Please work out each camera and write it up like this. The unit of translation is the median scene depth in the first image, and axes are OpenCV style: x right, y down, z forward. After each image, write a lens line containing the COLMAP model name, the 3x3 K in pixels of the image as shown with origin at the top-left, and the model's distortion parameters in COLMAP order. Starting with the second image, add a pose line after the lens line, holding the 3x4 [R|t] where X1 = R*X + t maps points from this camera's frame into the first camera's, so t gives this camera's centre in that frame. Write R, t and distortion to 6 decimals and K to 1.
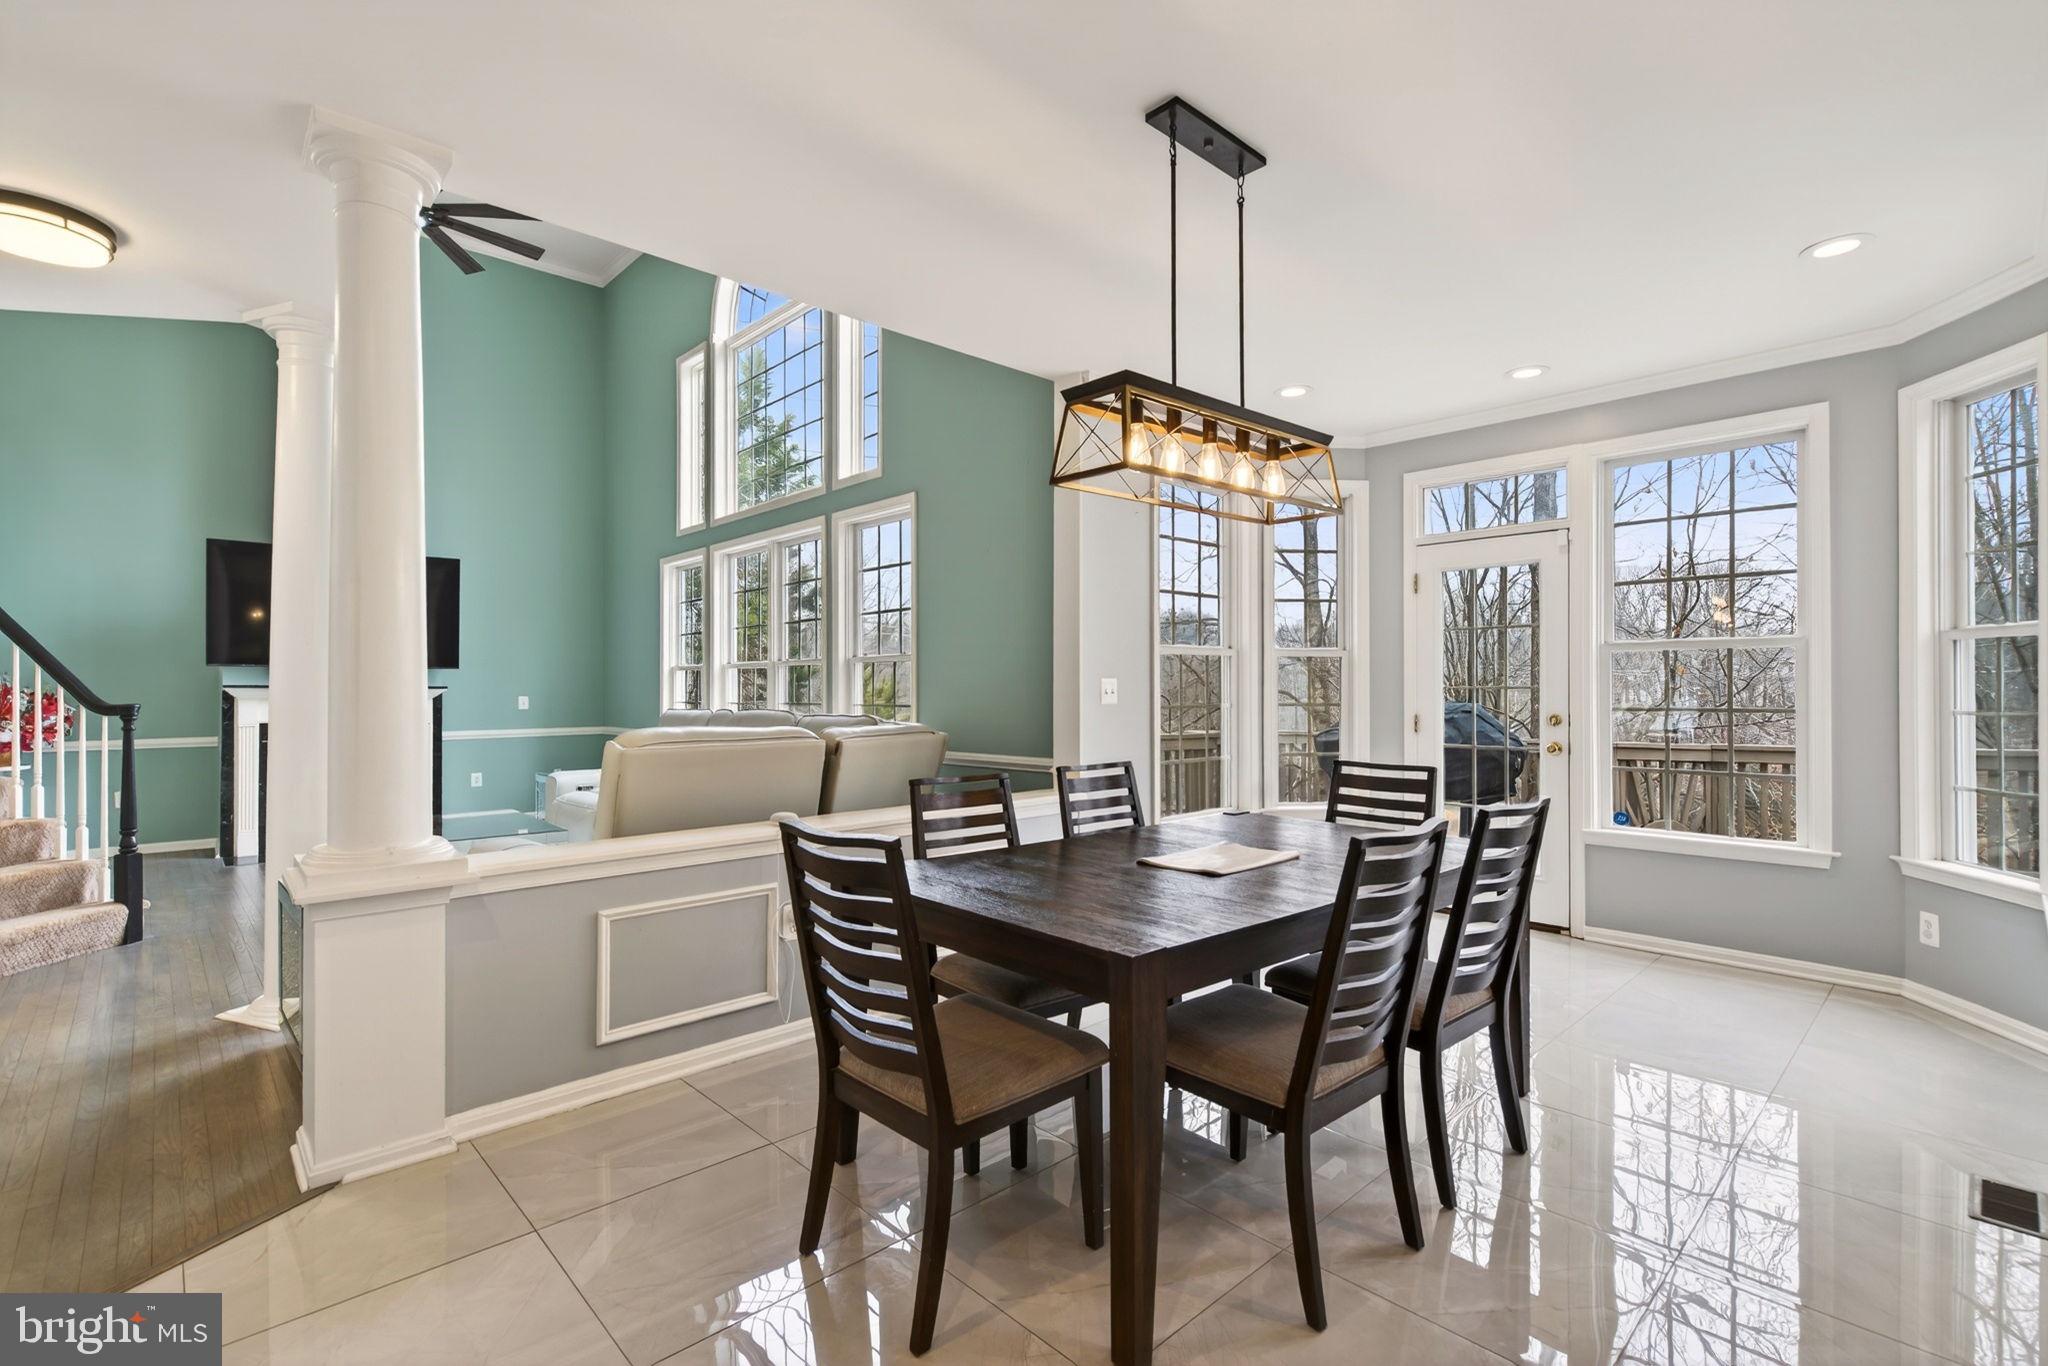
lens RADIAL K [[965.6, 0, 1024.0], [0, 965.6, 683.0], [0, 0, 1]] dist [-0.002336, -0.000008]
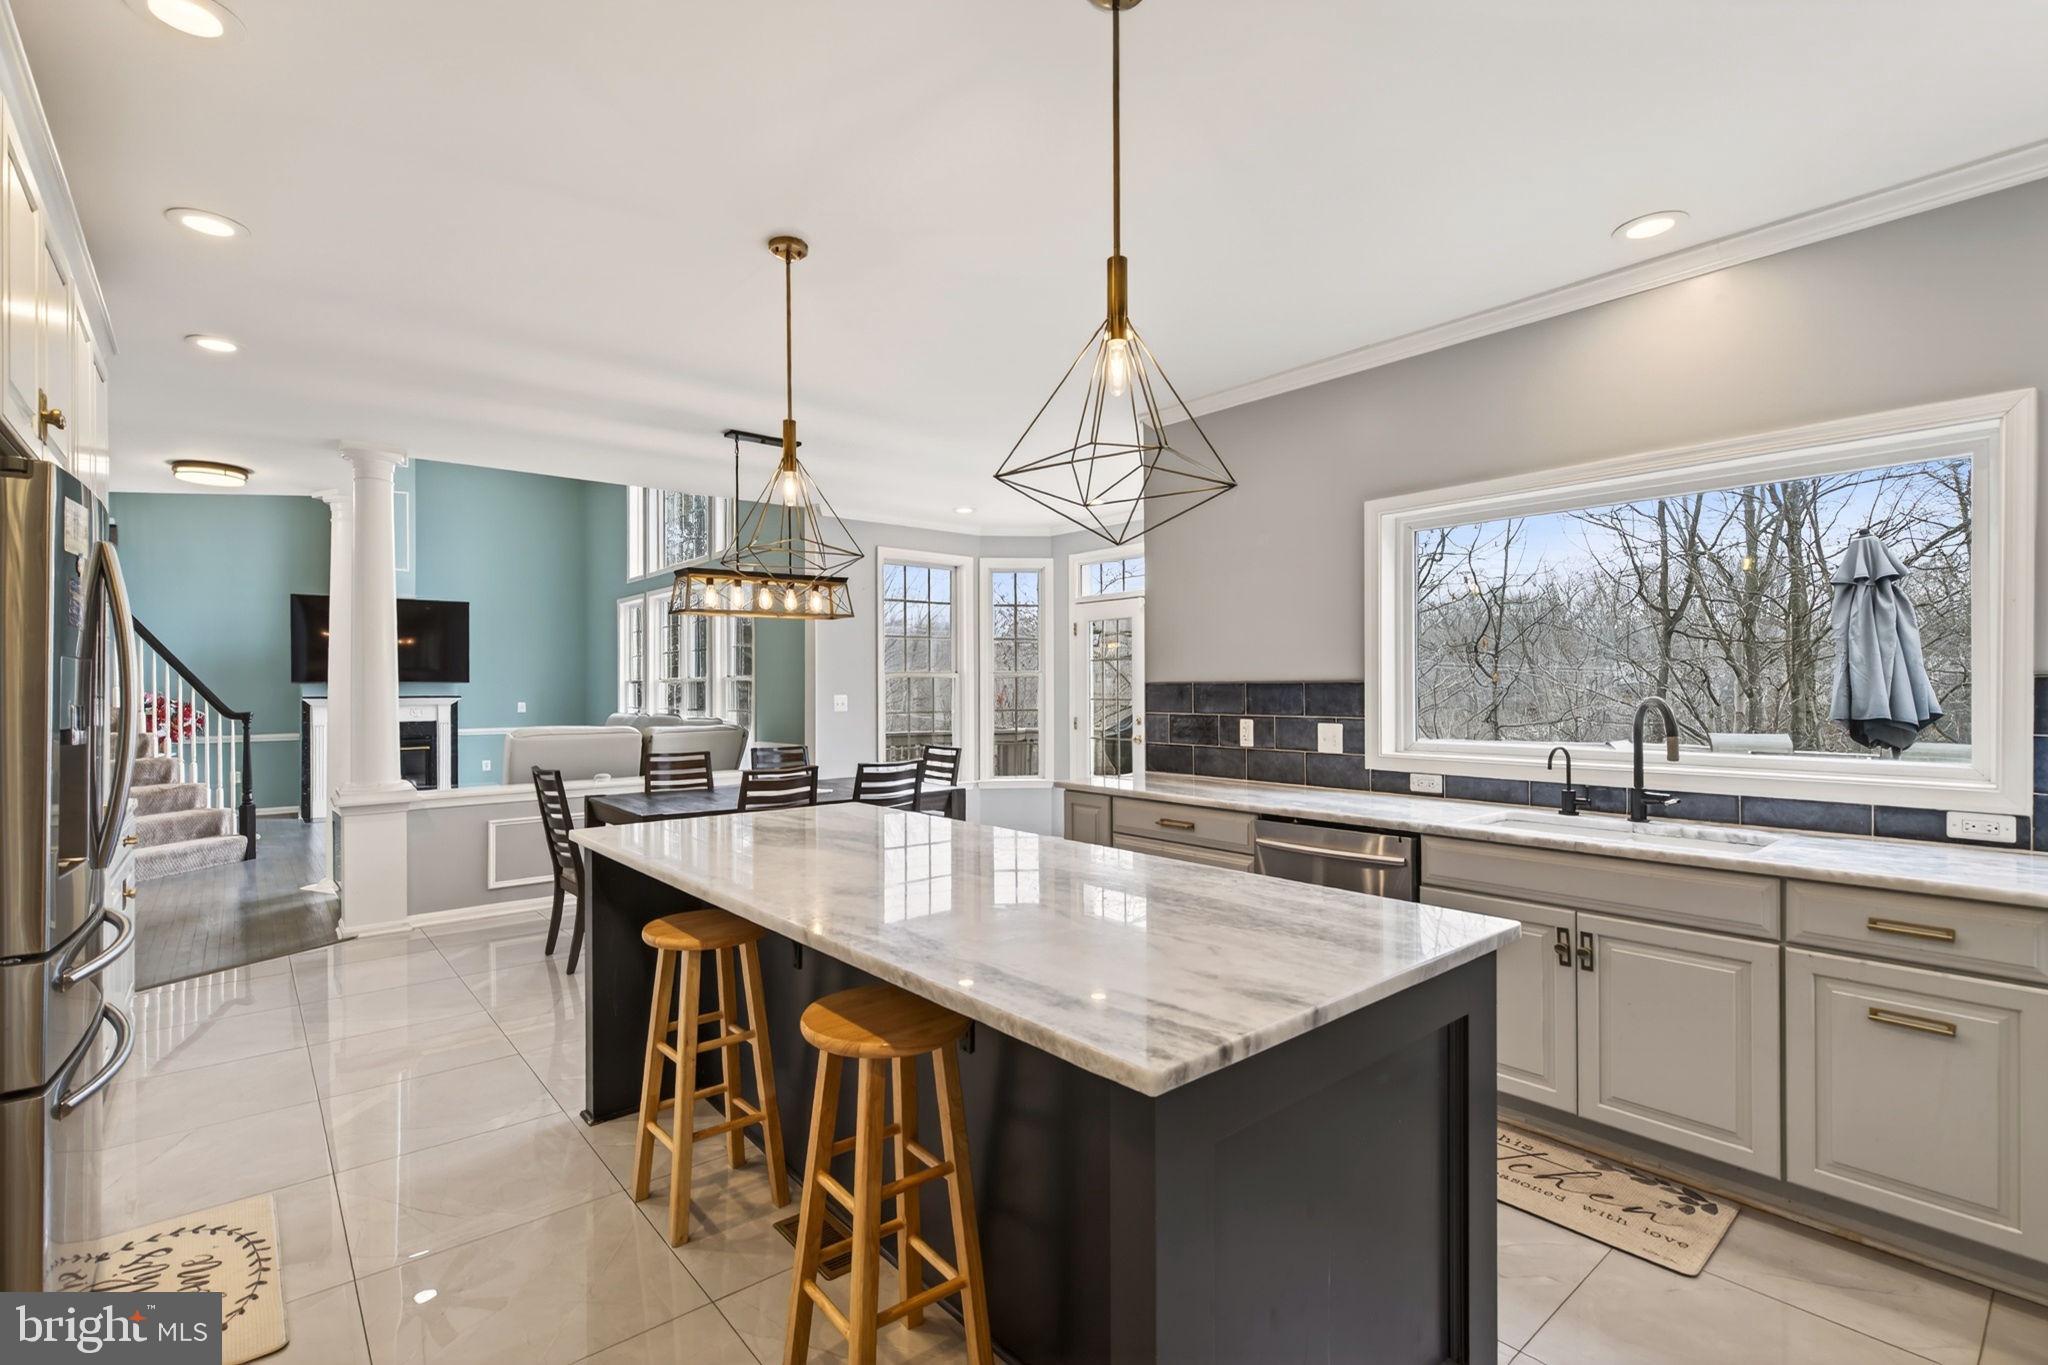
lens RADIAL K [[923.3, 0, 997.8], [0, 923.3, 687.0], [0, 0, 1]] dist [-0.003703, -0.000636]
pose [[0.998923, -0.003347, -0.046275, 0.404617], [0.003567, 0.999983, 0.004672, -0.023543], [0.046258, -0.004832, 0.998918, -0.488171]]
